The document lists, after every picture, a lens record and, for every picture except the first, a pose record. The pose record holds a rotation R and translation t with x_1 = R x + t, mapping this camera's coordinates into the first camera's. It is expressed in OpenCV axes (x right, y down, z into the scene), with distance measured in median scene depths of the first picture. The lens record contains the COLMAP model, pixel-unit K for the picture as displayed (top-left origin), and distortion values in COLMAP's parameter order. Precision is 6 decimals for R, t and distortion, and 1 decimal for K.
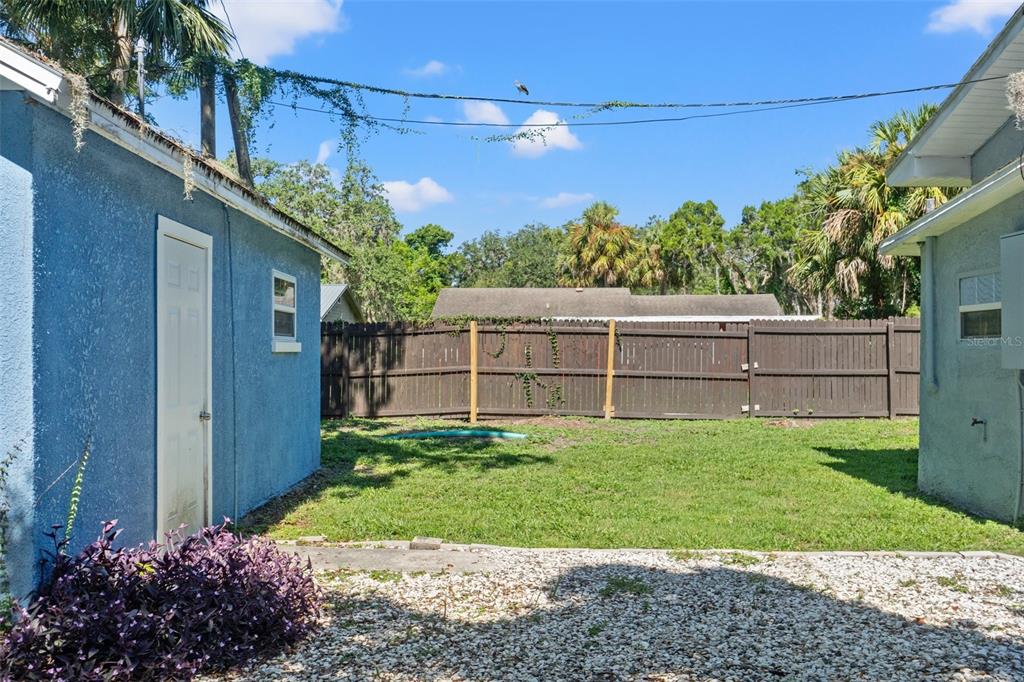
lens RADIAL K [[887.1, 0, 512.0], [0, 887.1, 341.0], [0, 0, 1]] dist [0.044012, -0.002462]
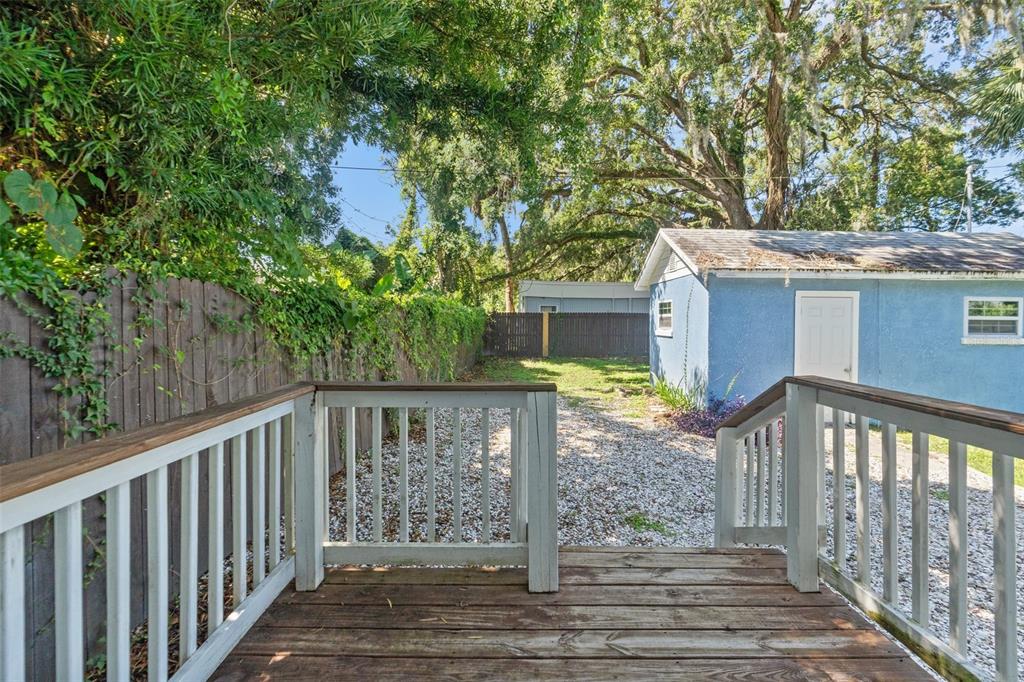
lens RADIAL K [[428.0, 0, 511.5], [0, 428.0, 321.0], [0, 0, 1]] dist [-0.002307, -0.000410]
pose [[-0.012370, 0.003103, -0.999919, 0.111011], [0.003392, 0.999990, 0.003061, -0.007177], [0.999918, -0.003354, -0.012380, 0.021559]]
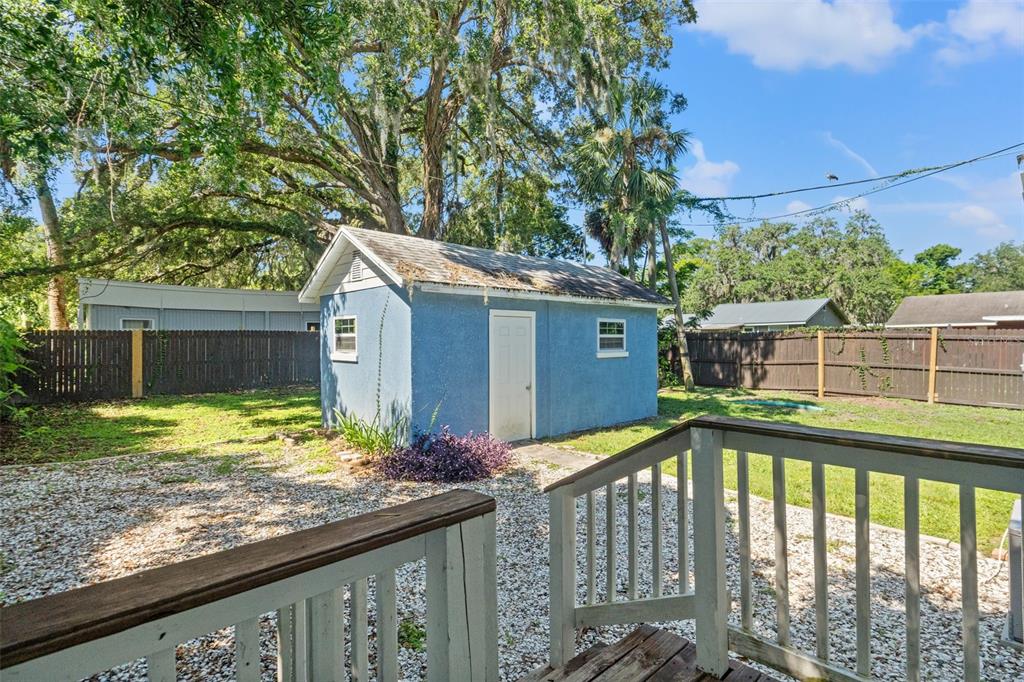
lens RADIAL K [[501.3, 0, 511.0], [0, 501.3, 337.7], [0, 0, 1]] dist [-0.002683, -0.000670]
pose [[0.671516, -0.003760, -0.740980, 0.088598], [0.013032, 0.999892, 0.006736, -0.008553], [0.740875, -0.014180, 0.671493, 0.010217]]
